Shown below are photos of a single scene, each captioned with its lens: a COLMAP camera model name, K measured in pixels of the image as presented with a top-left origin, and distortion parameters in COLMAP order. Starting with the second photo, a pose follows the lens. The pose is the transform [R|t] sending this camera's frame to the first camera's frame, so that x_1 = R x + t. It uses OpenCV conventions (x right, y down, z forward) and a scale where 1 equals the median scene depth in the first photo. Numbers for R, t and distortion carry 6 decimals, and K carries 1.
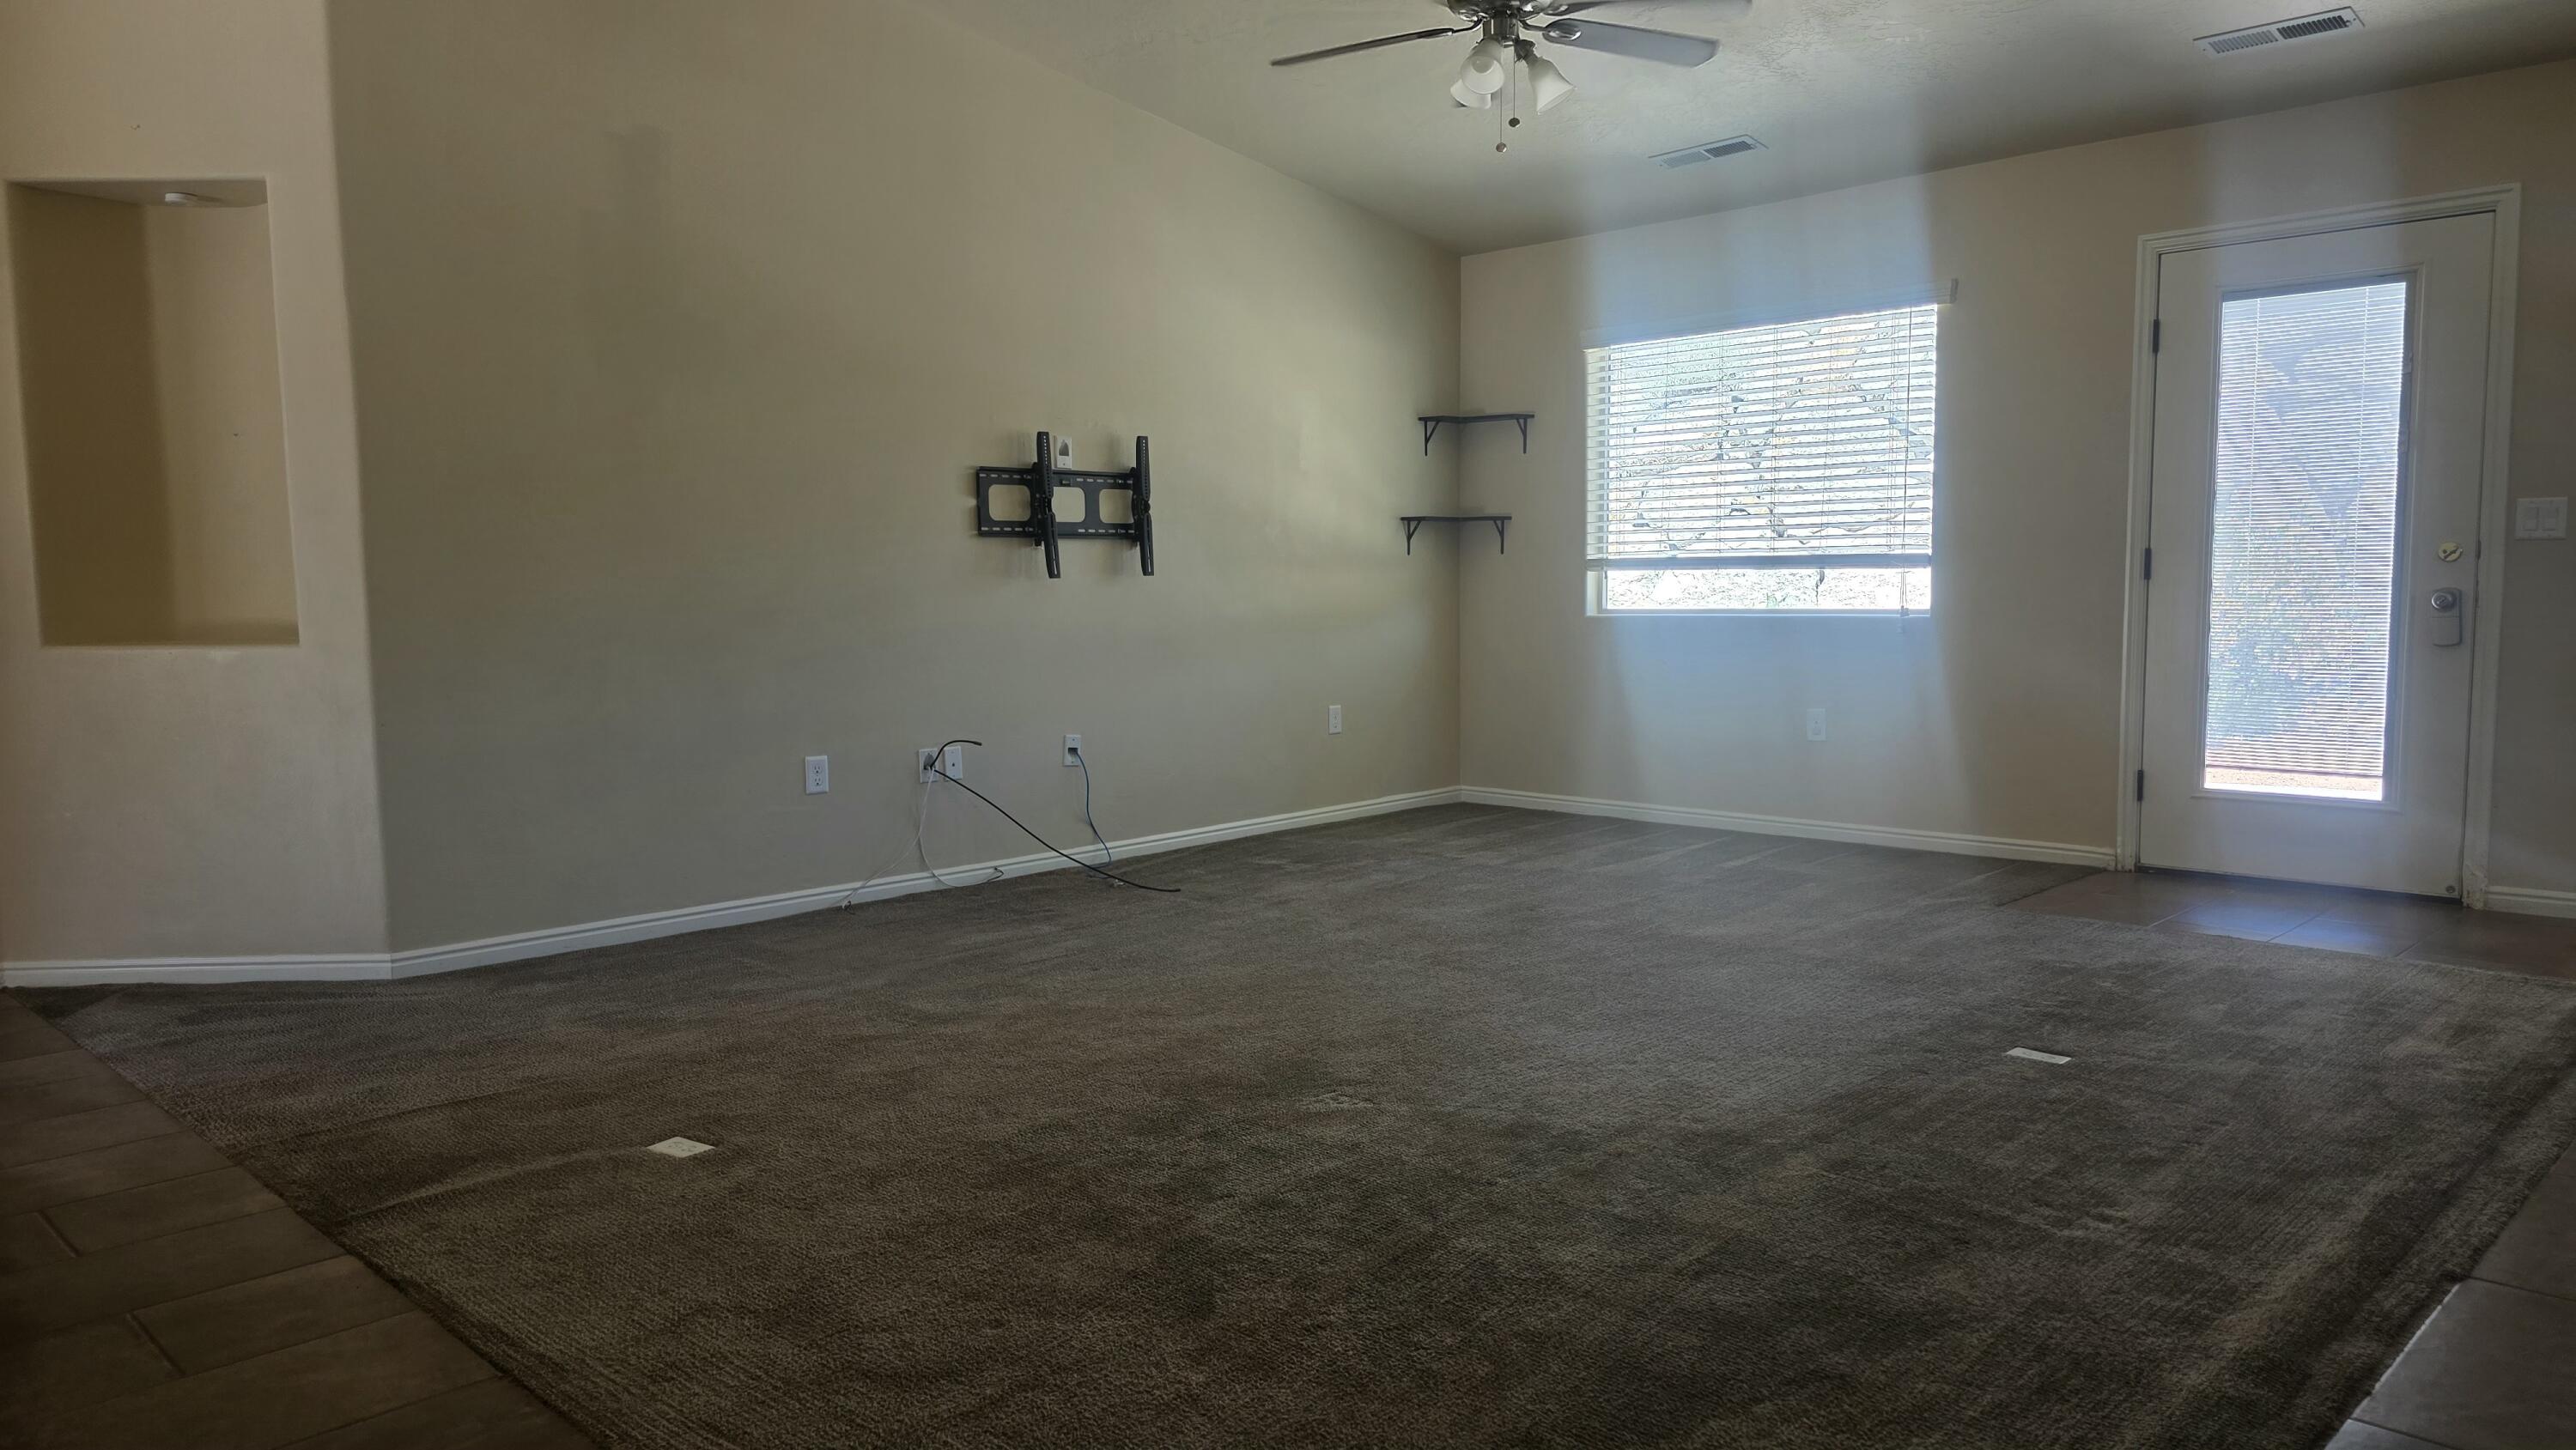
lens RADIAL K [[1729.5, 0, 1277.6], [0, 1729.5, 717.1], [0, 0, 1]] dist [0.042486, -0.039519]
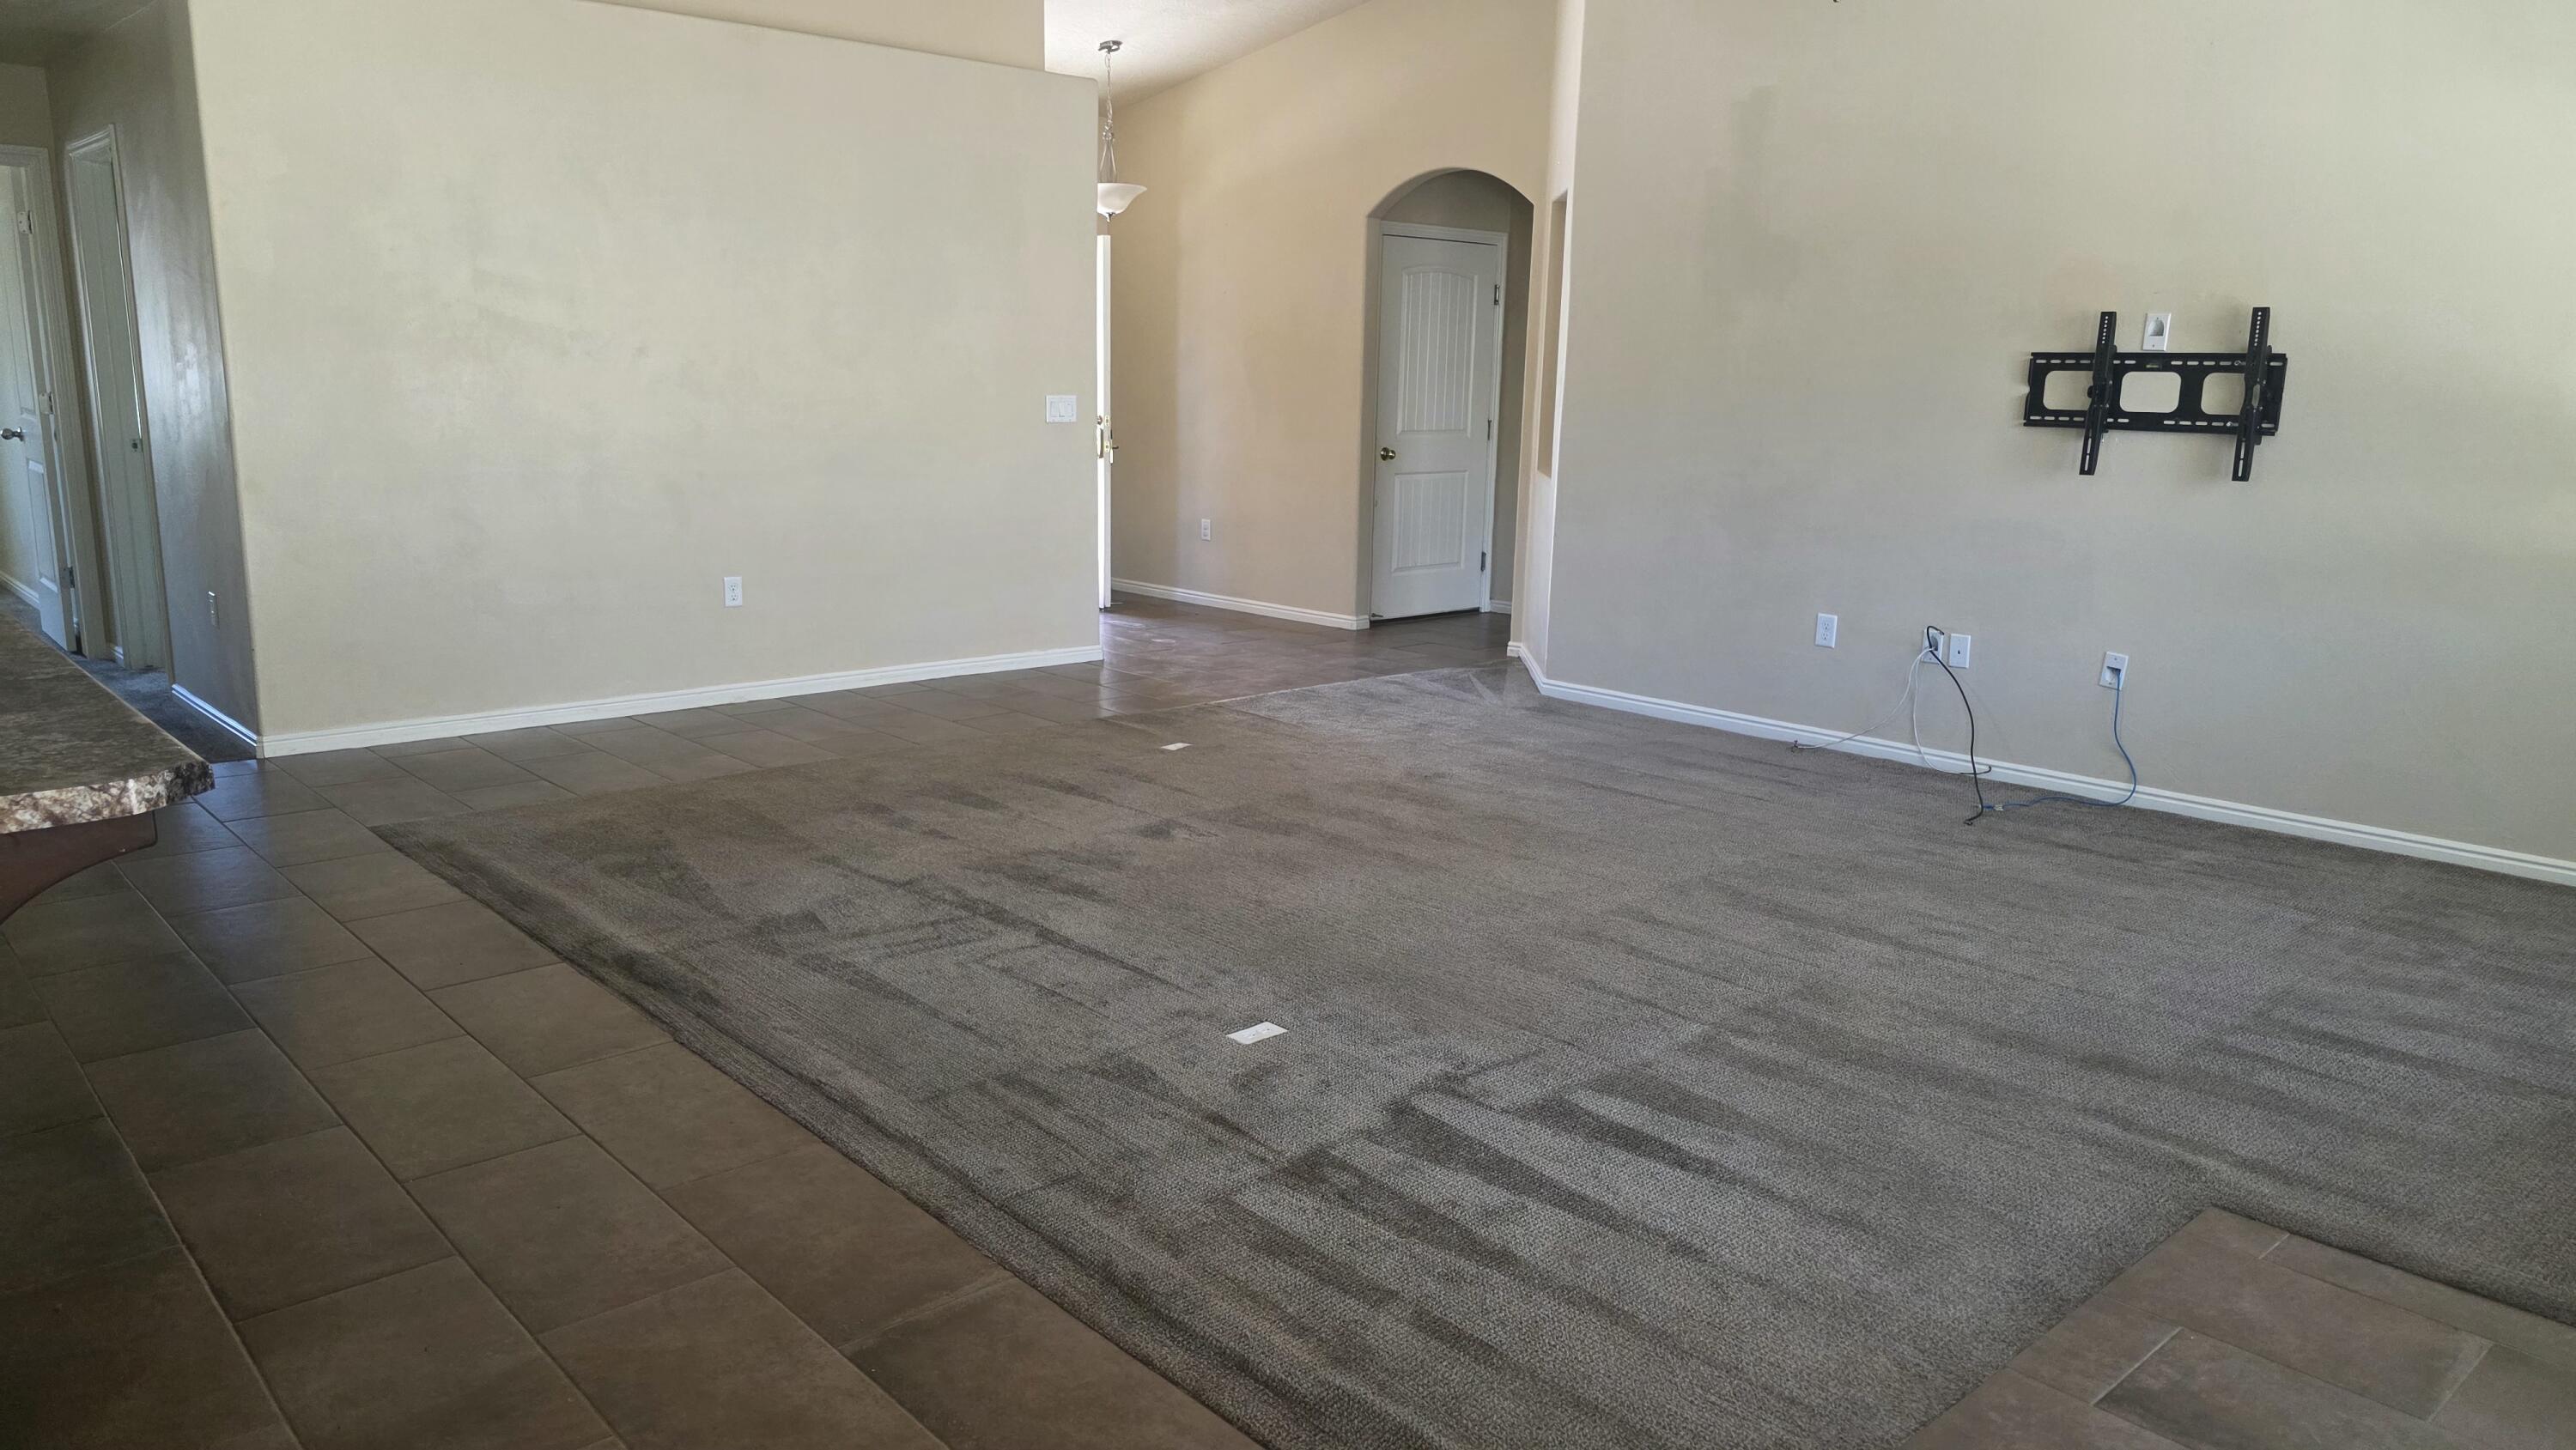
lens RADIAL K [[1729.5, 0, 1277.6], [0, 1729.5, 717.1], [0, 0, 1]] dist [0.042486, -0.039519]
pose [[-0.047609, 0.163950, -0.985319, 0.818757], [-0.145425, 0.974790, 0.169224, -0.048380], [0.988223, 0.151346, -0.022566, 0.620929]]
